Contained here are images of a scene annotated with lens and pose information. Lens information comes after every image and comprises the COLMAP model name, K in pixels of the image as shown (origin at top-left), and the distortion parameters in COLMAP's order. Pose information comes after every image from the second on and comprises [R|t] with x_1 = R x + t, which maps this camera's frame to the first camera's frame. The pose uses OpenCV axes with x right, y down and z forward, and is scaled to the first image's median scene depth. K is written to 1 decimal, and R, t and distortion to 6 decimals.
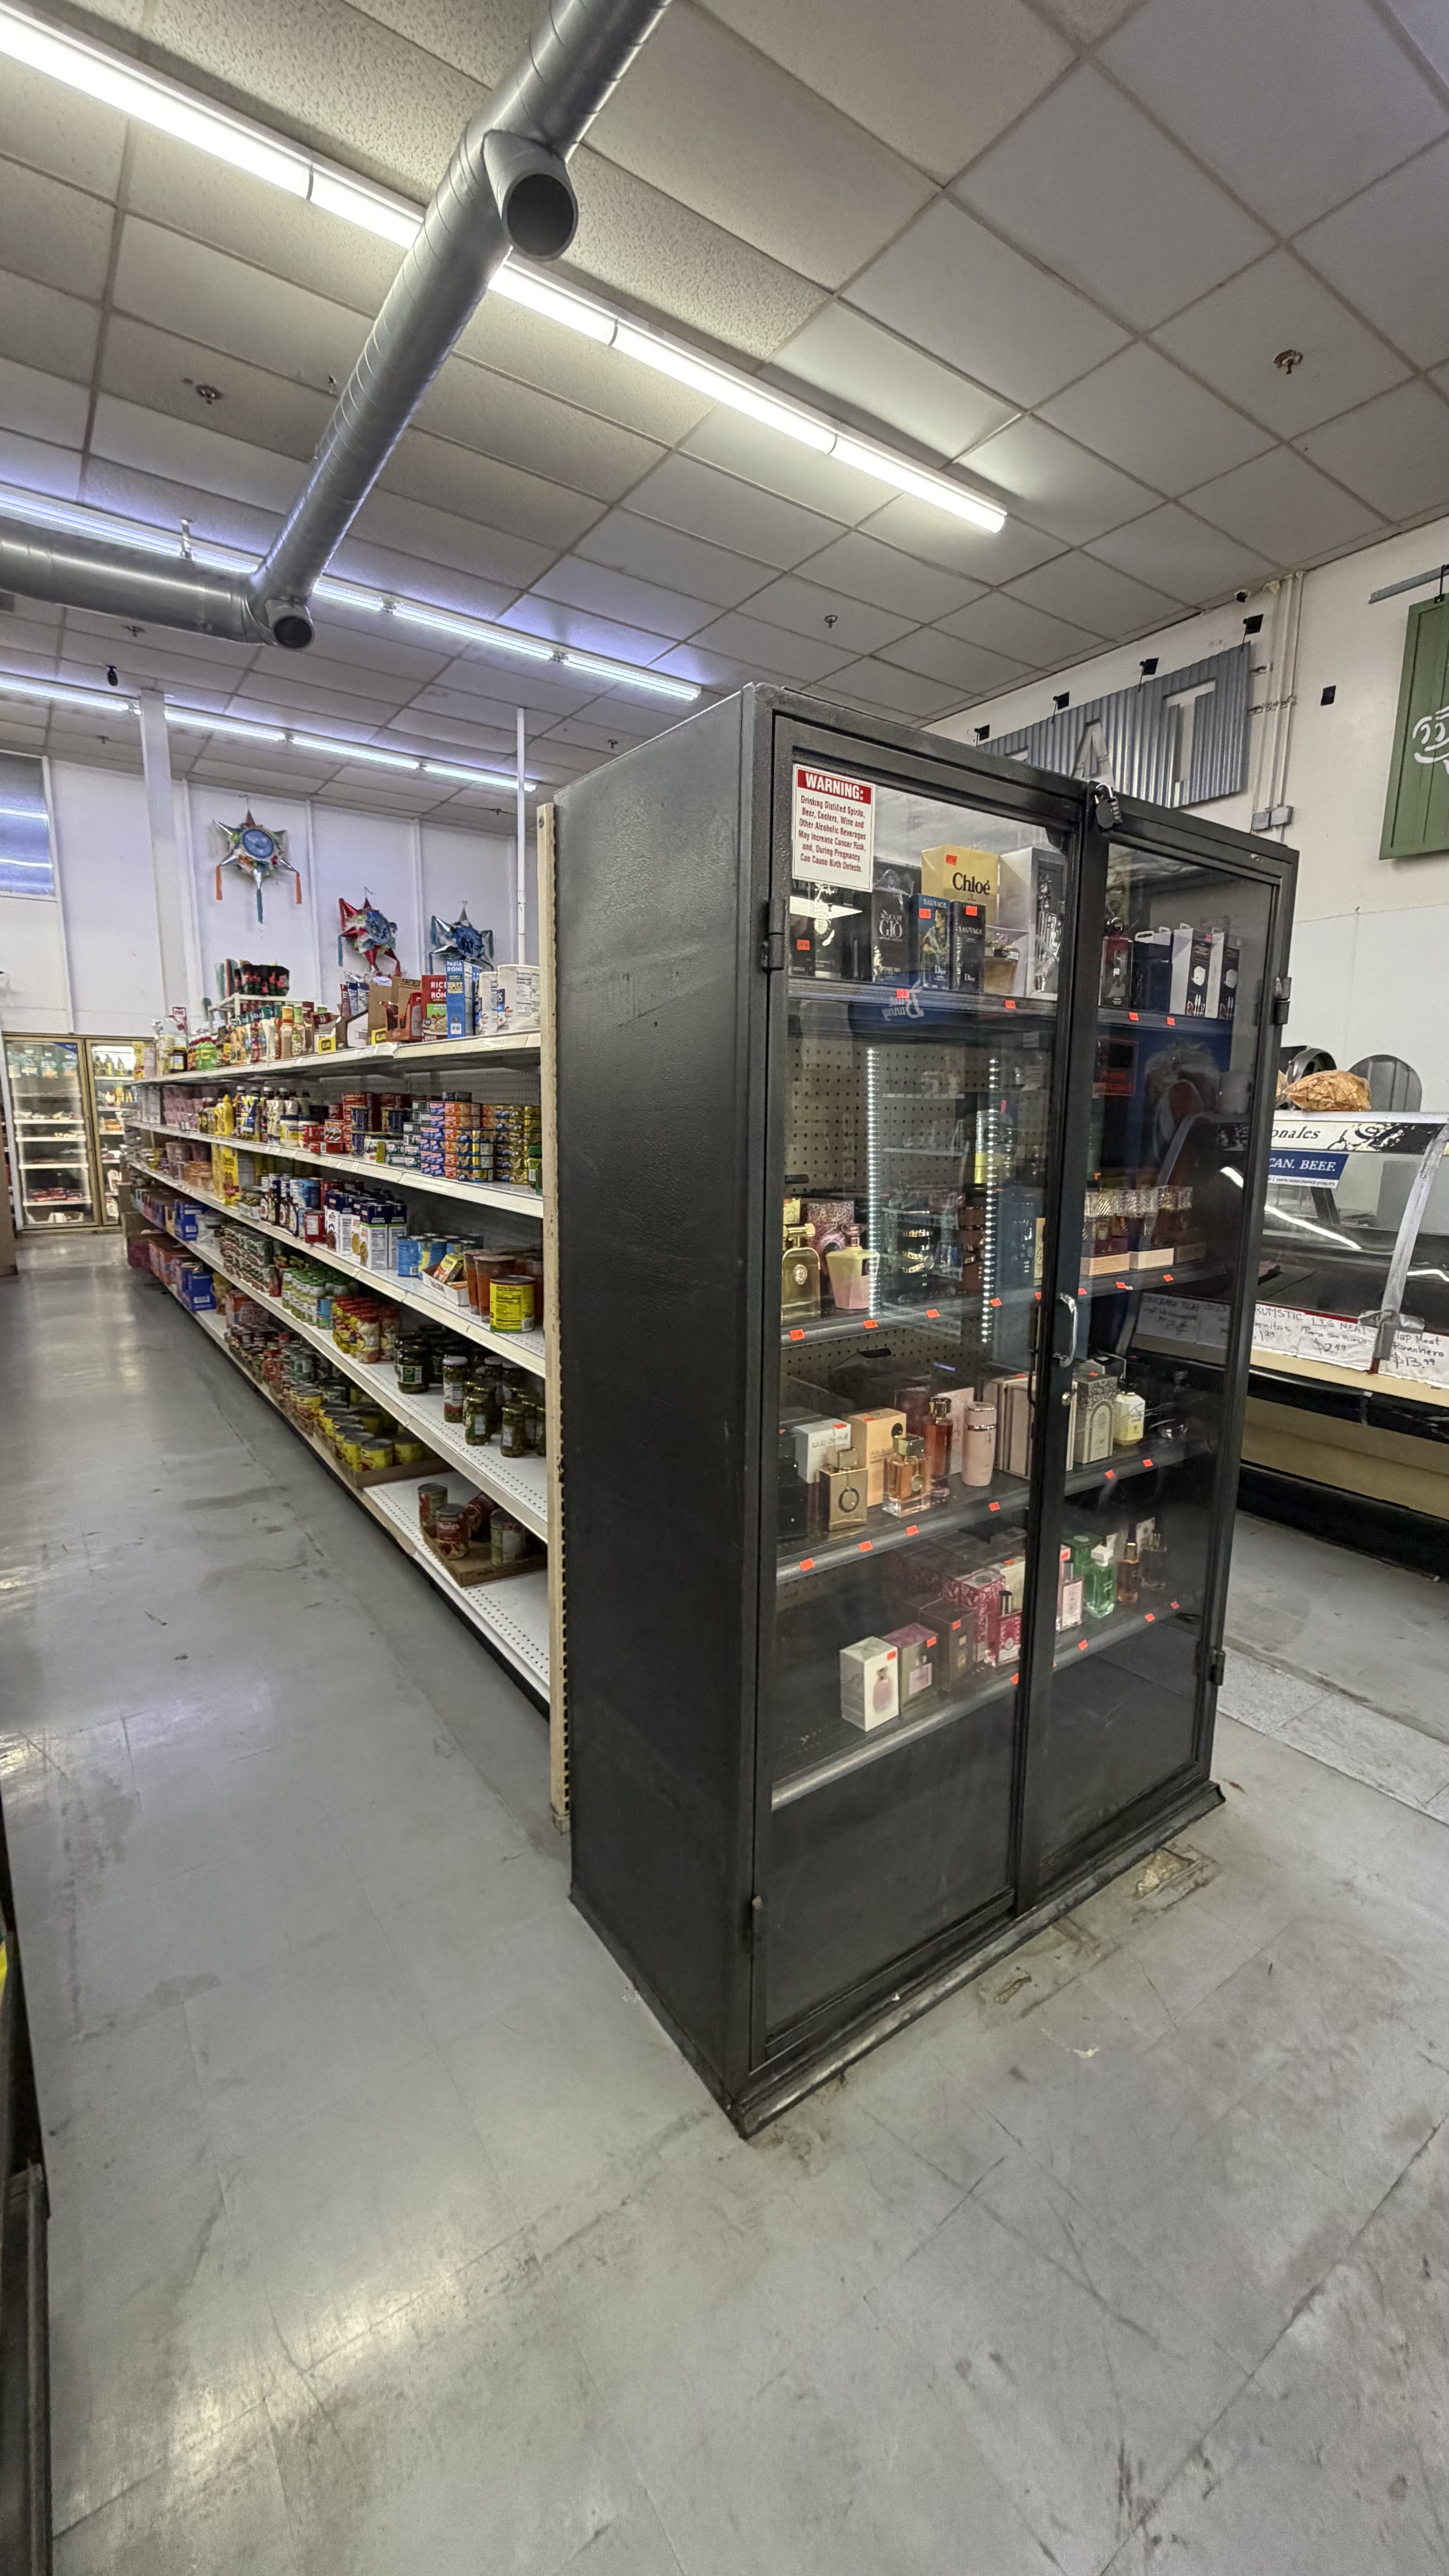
lens RADIAL K [[1023.5, 0, 723.8], [0, 1023.5, 1278.5], [0, 0, 1]] dist [0.000142, -0.000296]
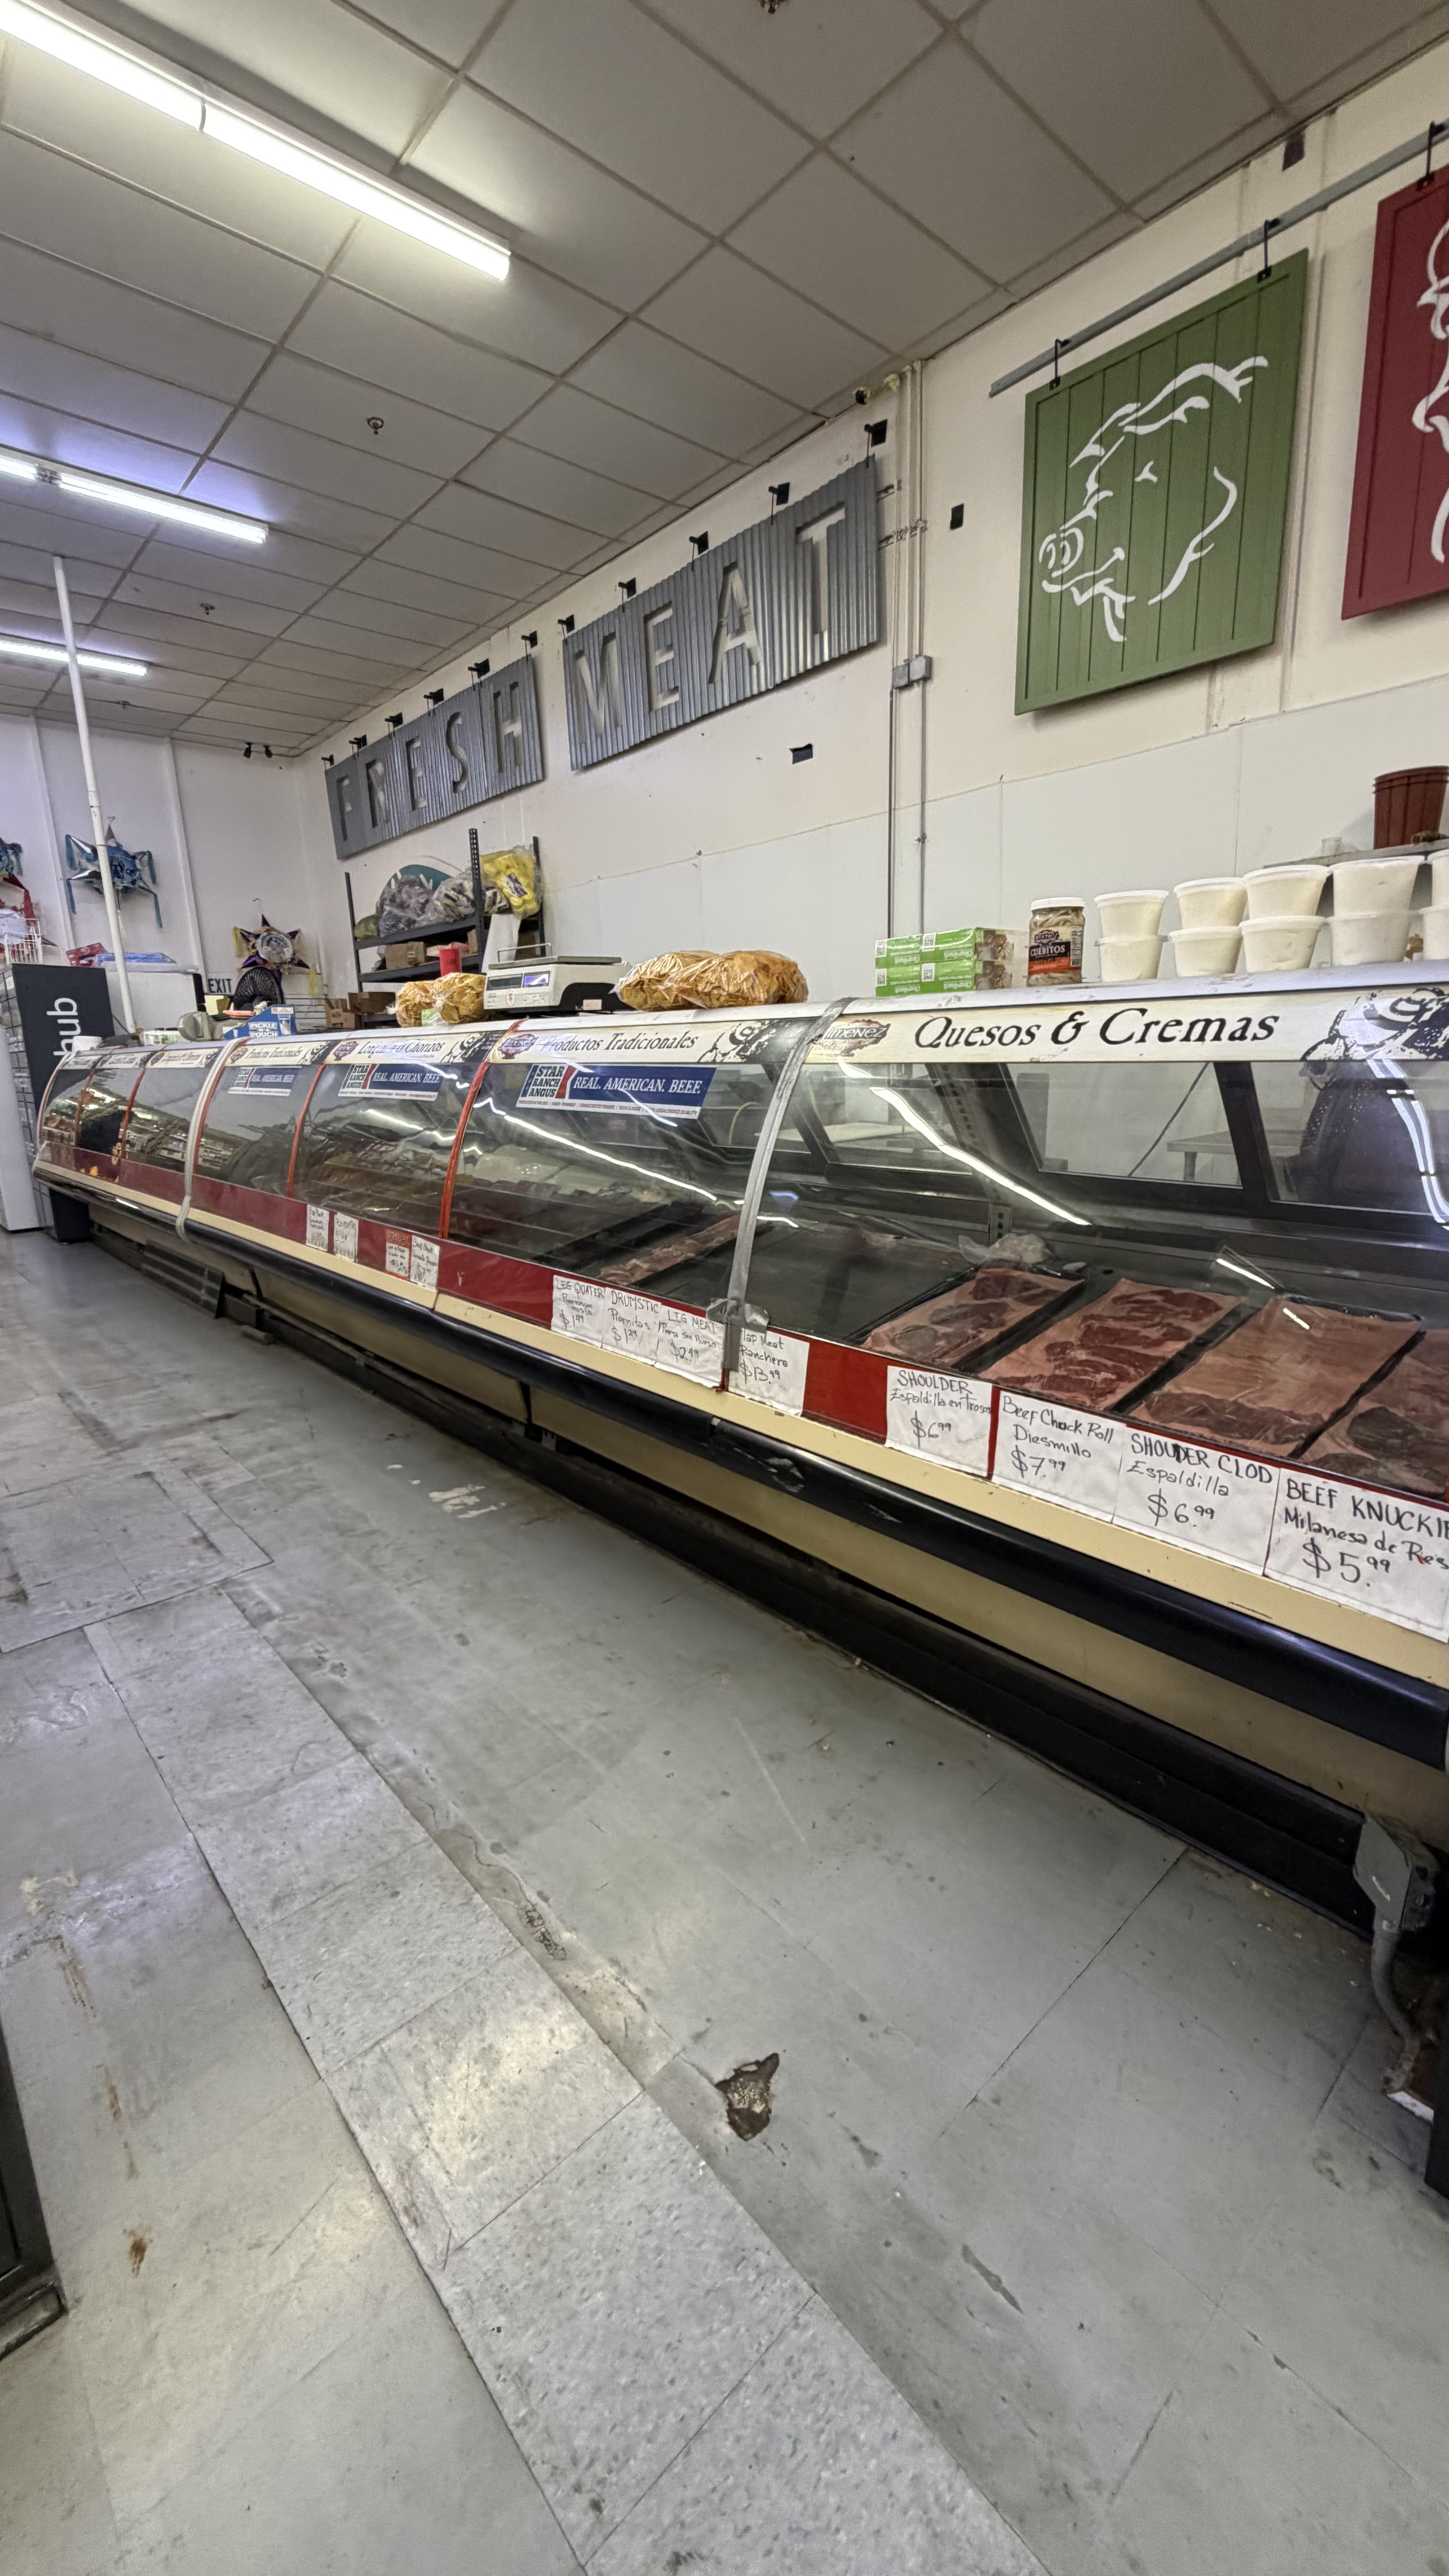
lens RADIAL K [[1023.5, 0, 722.3], [0, 1023.5, 1278.0], [0, 0, 1]] dist [0.000142, -0.000296]
pose [[0.992030, -0.069217, 0.105289, 0.256141], [0.063095, 0.996177, 0.060413, -0.010581], [-0.109068, -0.053288, 0.992605, 0.148221]]
